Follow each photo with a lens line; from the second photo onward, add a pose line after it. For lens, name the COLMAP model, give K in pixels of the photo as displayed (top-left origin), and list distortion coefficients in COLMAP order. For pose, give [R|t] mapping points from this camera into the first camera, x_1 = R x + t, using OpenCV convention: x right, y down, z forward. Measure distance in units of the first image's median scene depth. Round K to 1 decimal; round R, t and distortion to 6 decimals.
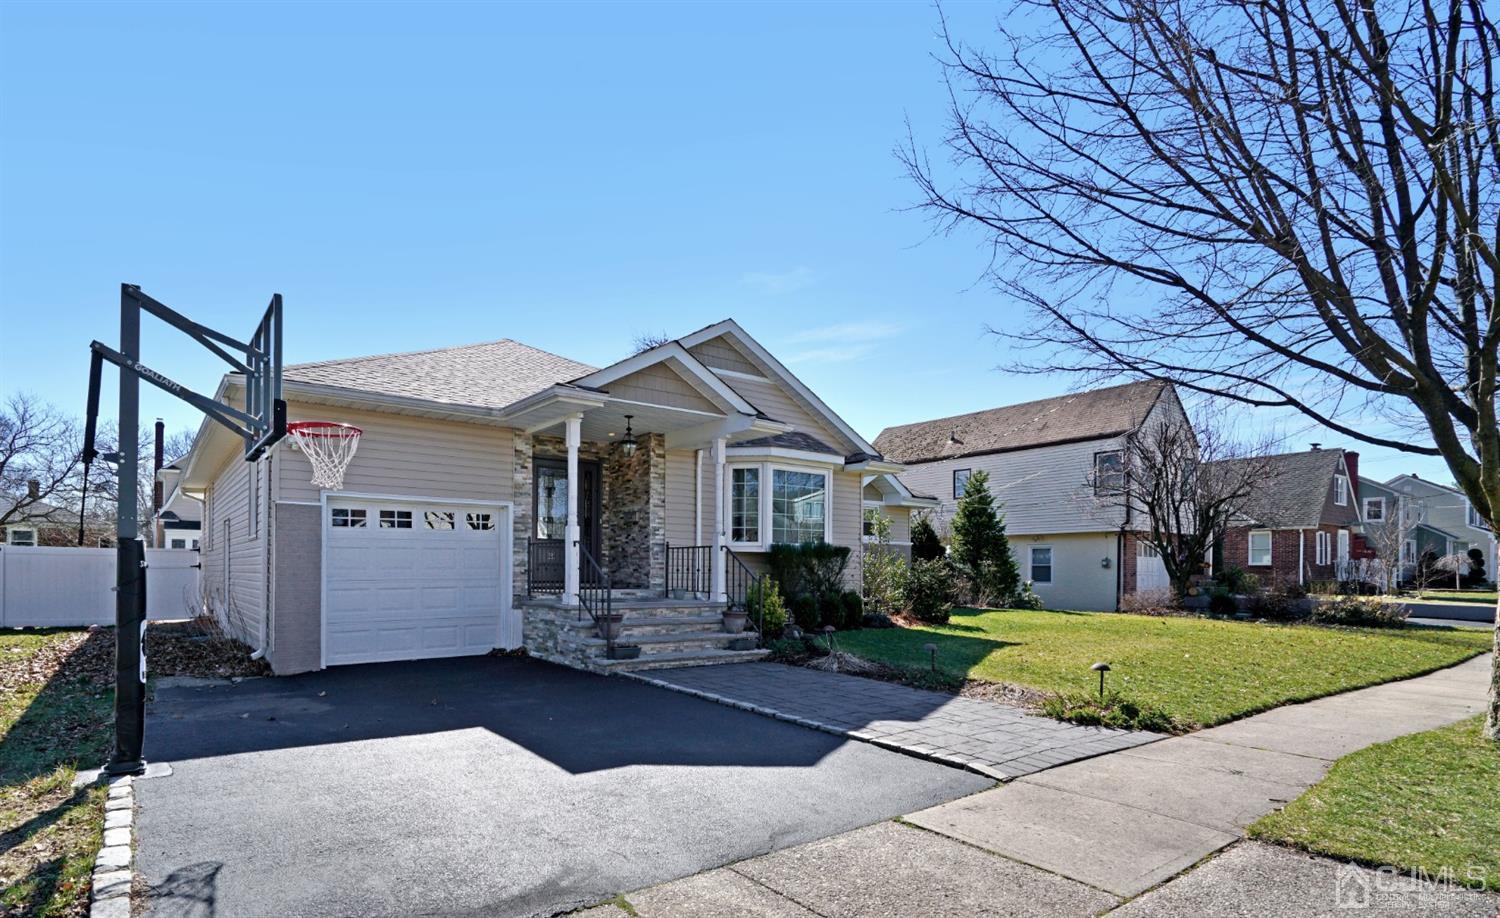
lens RADIAL K [[758.4, 0, 654.5], [0, 758.4, 562.0], [0, 0, 1]] dist [-0.000369, -0.000016]
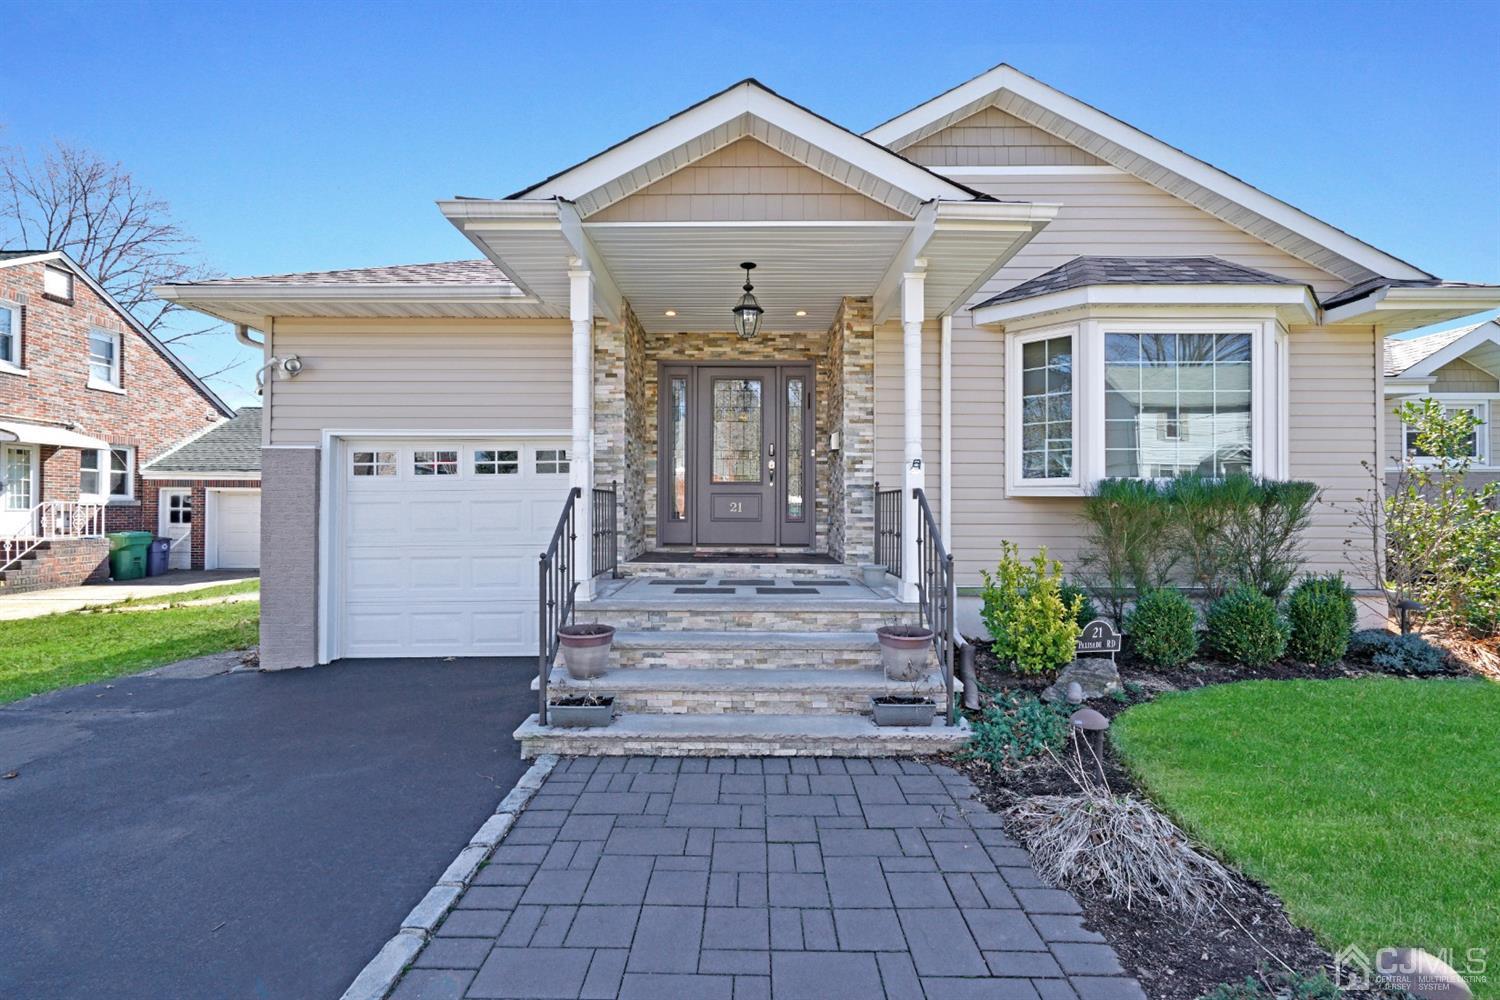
lens RADIAL K [[669.2, 0, 745.6], [0, 669.2, 498.7], [0, 0, 1]] dist [-0.003080, 0.000106]
pose [[0.824263, -0.012127, -0.566077, 0.223340], [0.011140, 0.999924, -0.005201, -0.012455], [0.566097, -0.002019, 0.824336, 0.526858]]
